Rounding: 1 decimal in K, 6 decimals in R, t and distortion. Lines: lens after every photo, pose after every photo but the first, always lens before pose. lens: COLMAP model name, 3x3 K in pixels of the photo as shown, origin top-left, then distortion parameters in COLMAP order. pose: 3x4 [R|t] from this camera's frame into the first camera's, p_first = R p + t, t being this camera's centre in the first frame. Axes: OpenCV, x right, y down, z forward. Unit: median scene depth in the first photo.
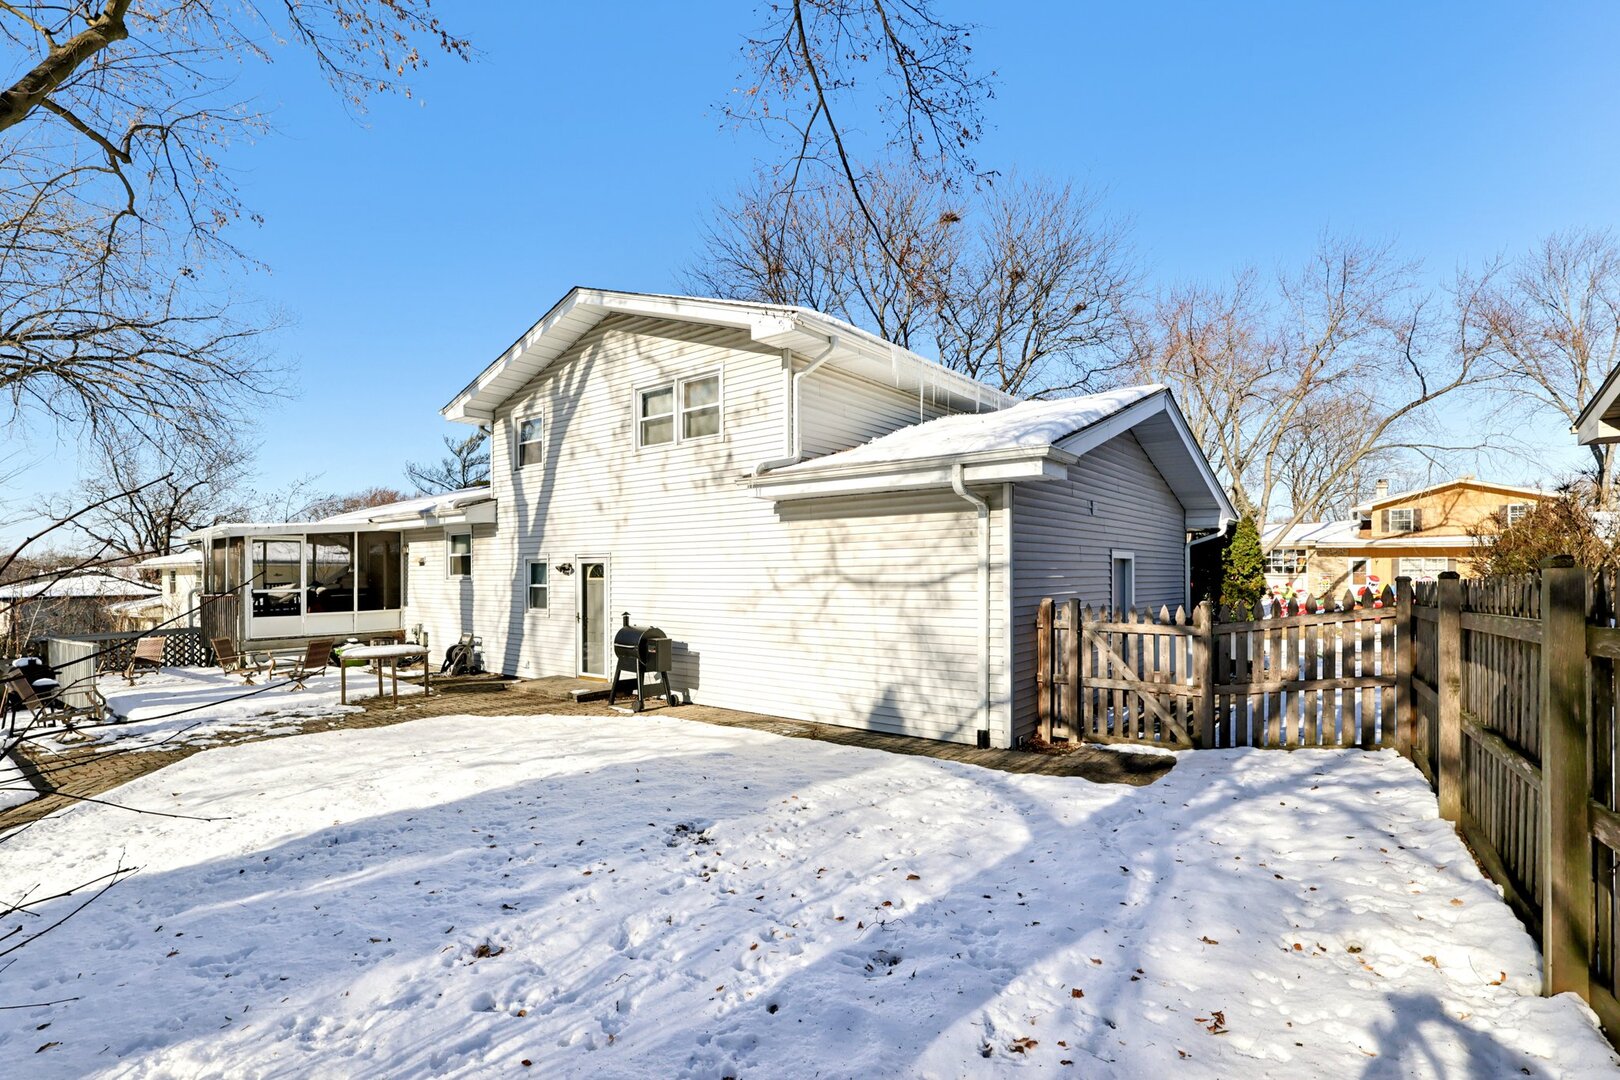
lens RADIAL K [[759.3, 0, 777.2], [0, 759.3, 579.5], [0, 0, 1]] dist [-0.002710, 0.000145]
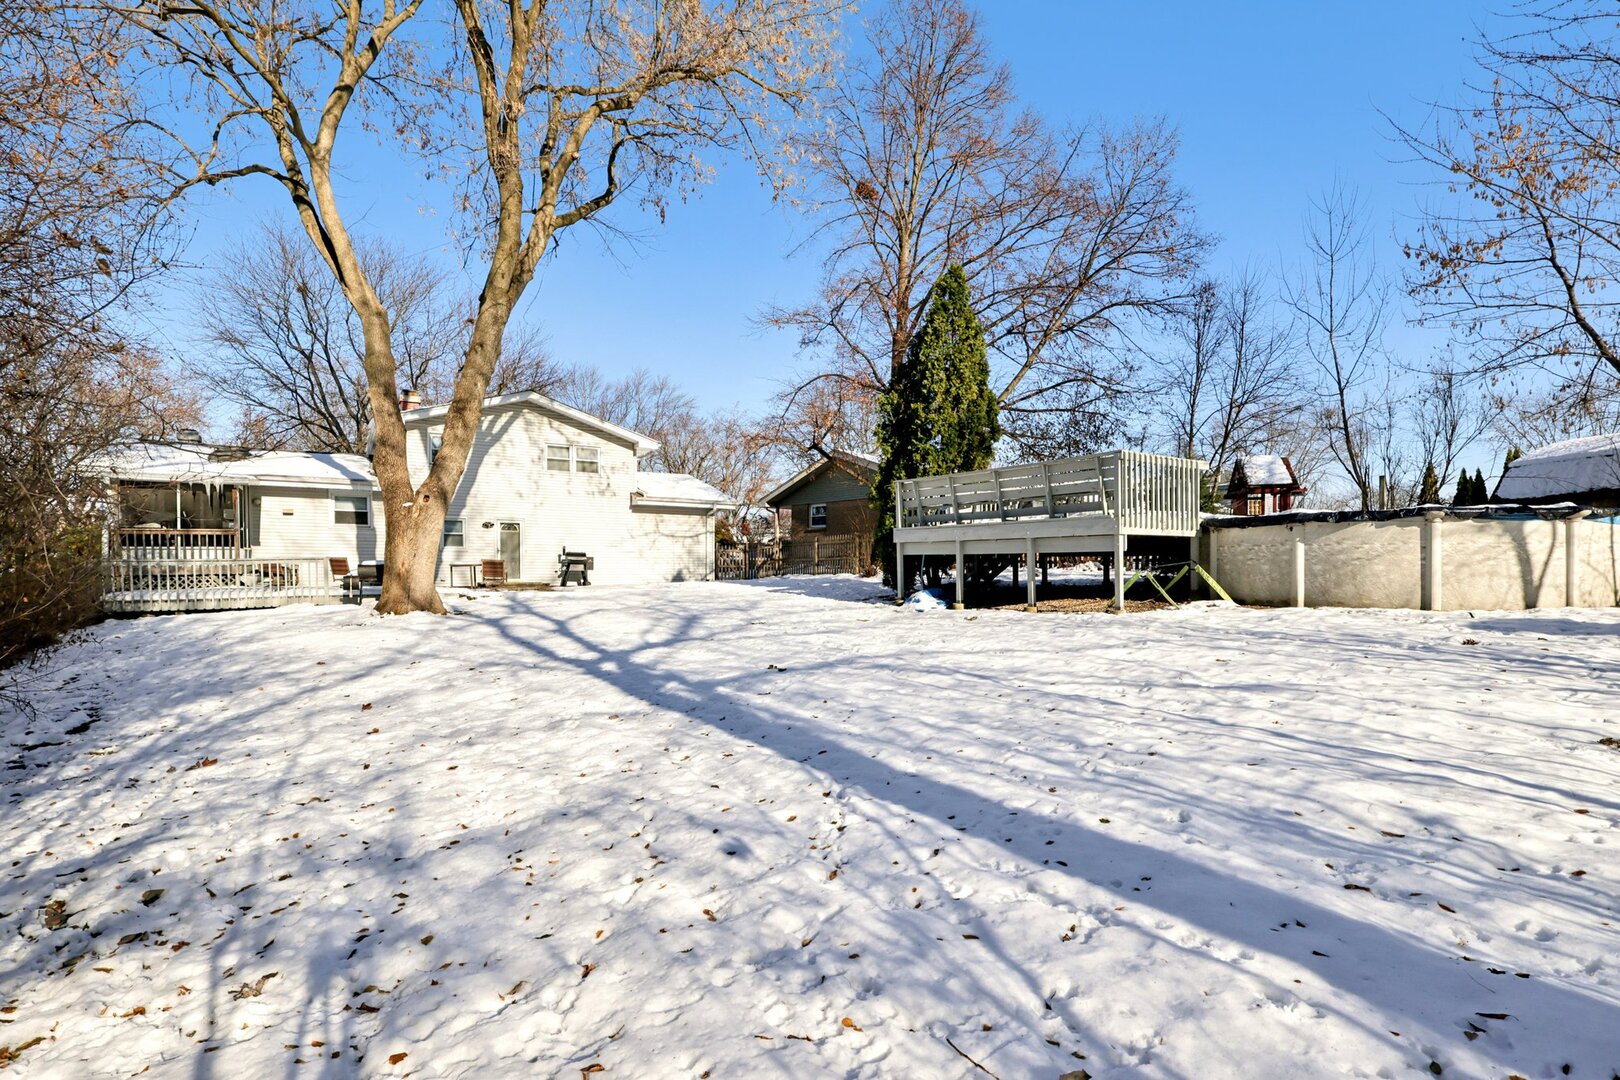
lens RADIAL K [[759.3, 0, 818.8], [0, 759.3, 576.2], [0, 0, 1]] dist [-0.002710, 0.000145]
pose [[0.319819, -0.007906, 0.947446, -2.298951], [0.000632, 0.999967, 0.008131, 0.125544], [-0.947479, -0.002002, 0.319813, -0.475502]]
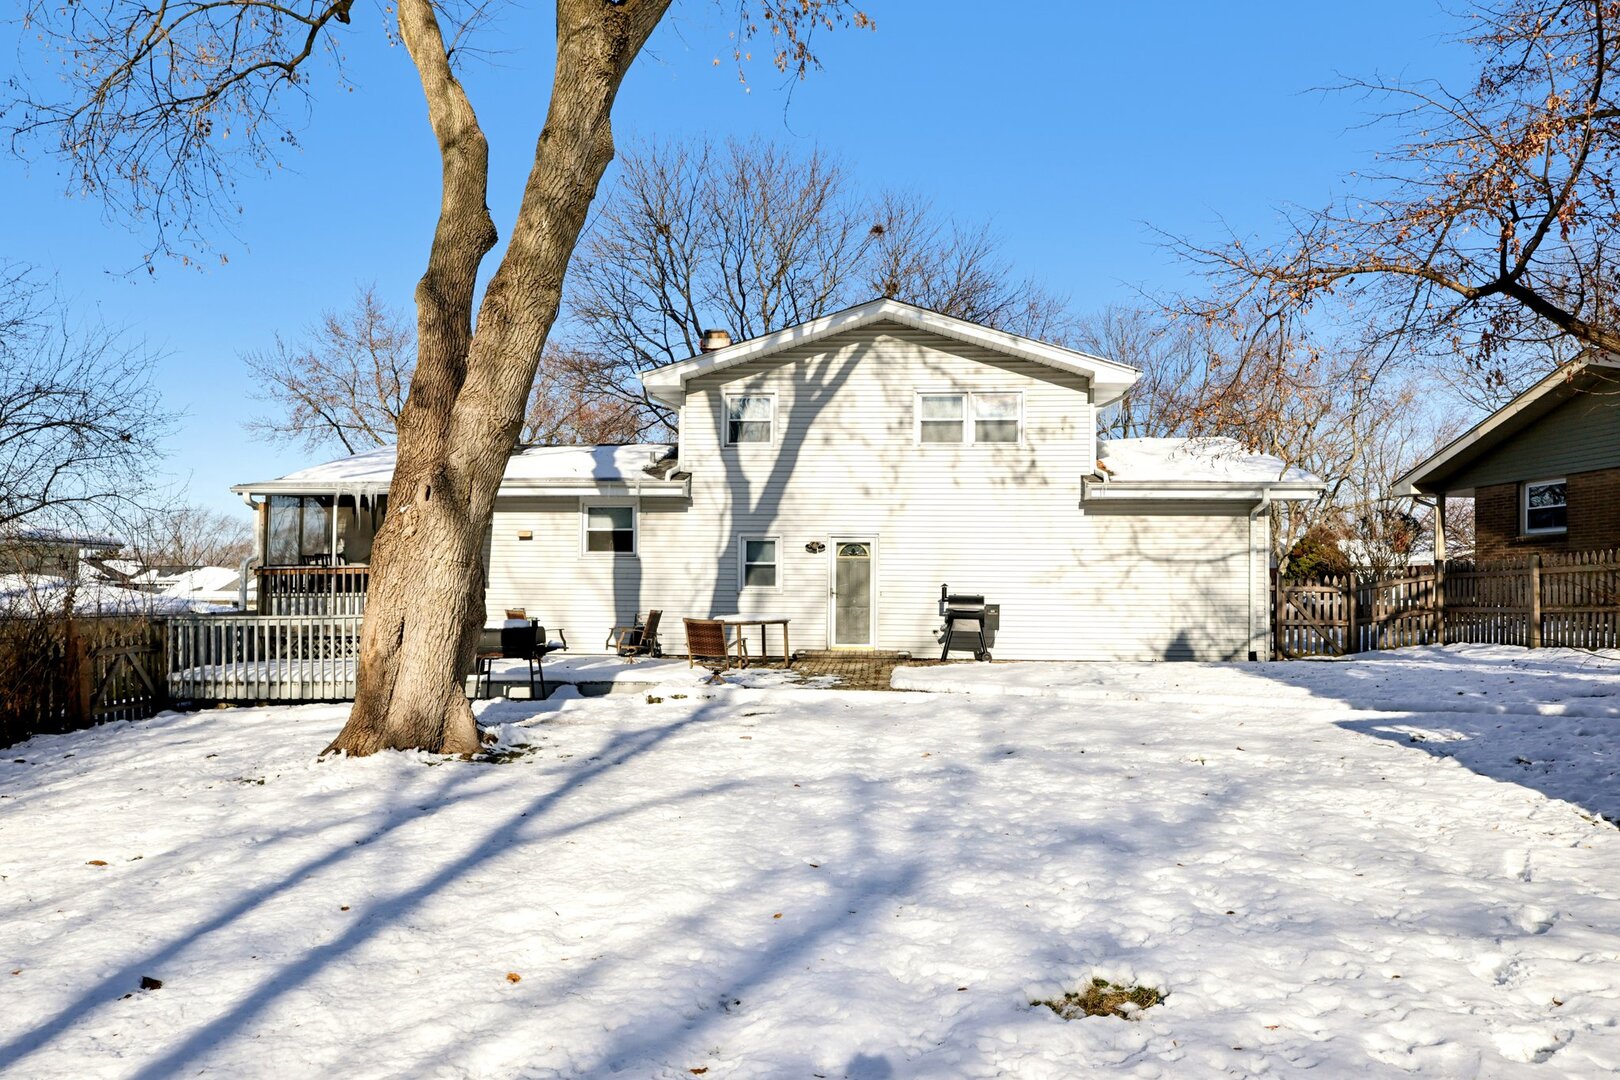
lens RADIAL K [[1051.4, 0, 793.2], [0, 1051.4, 565.7], [0, 0, 1]] dist [0.001465, -0.001059]
pose [[0.818496, 0.026610, 0.573896, -1.458874], [-0.006845, 0.999308, -0.036573, 0.083188], [-0.574471, 0.026007, 0.818111, -0.220642]]
